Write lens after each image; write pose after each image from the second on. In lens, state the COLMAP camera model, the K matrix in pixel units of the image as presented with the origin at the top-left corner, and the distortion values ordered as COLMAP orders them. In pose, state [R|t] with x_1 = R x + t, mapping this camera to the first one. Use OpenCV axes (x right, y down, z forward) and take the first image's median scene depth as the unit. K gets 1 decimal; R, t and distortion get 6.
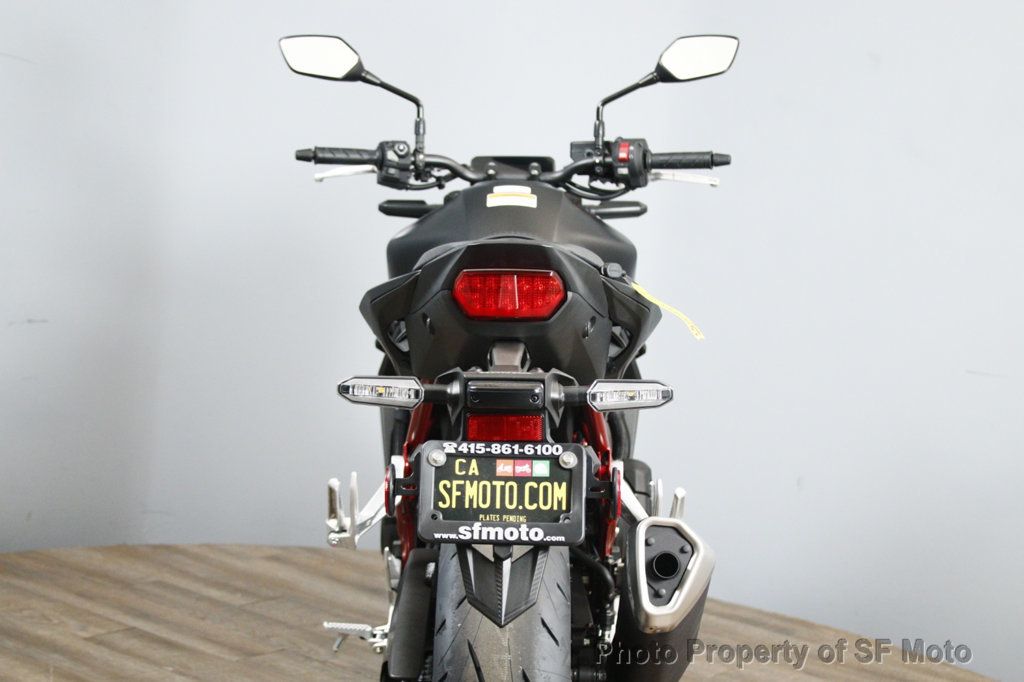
lens RADIAL K [[1820.1, 0, 512.0], [0, 1820.1, 341.0], [0, 0, 1]] dist [-0.038454, -0.018434]
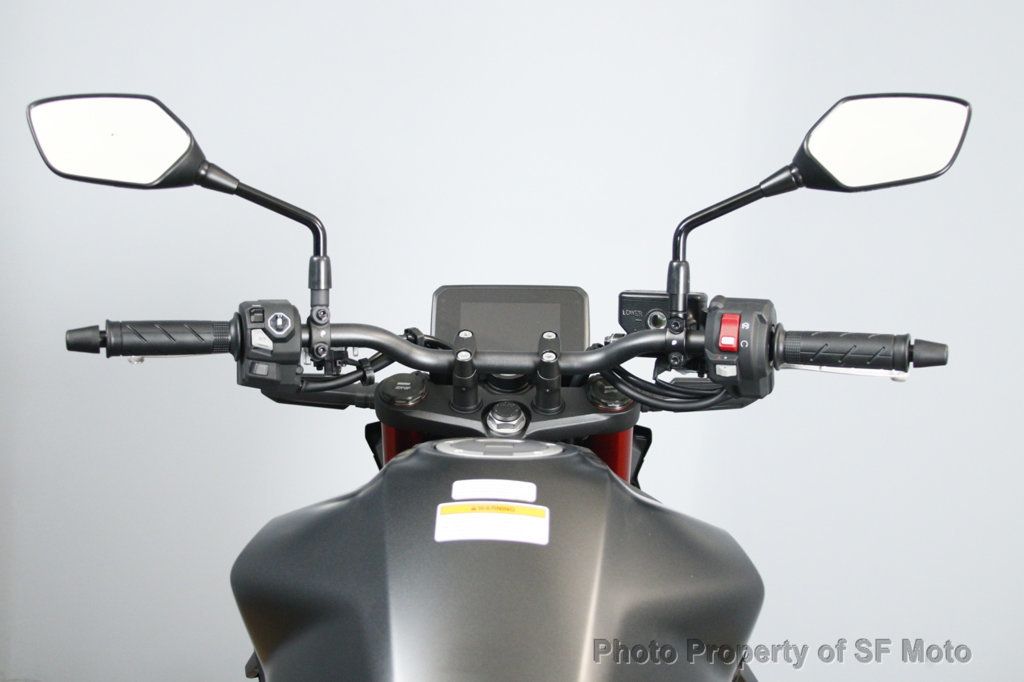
lens RADIAL K [[1645.5, 0, 512.0], [0, 1645.5, 341.0], [0, 0, 1]] dist [-0.092018, -0.056805]
pose [[0.999829, 0.001711, -0.018416, 0.010759], [0.000208, 0.994606, 0.103723, -0.146875], [0.018494, -0.103710, 0.994436, 0.553103]]
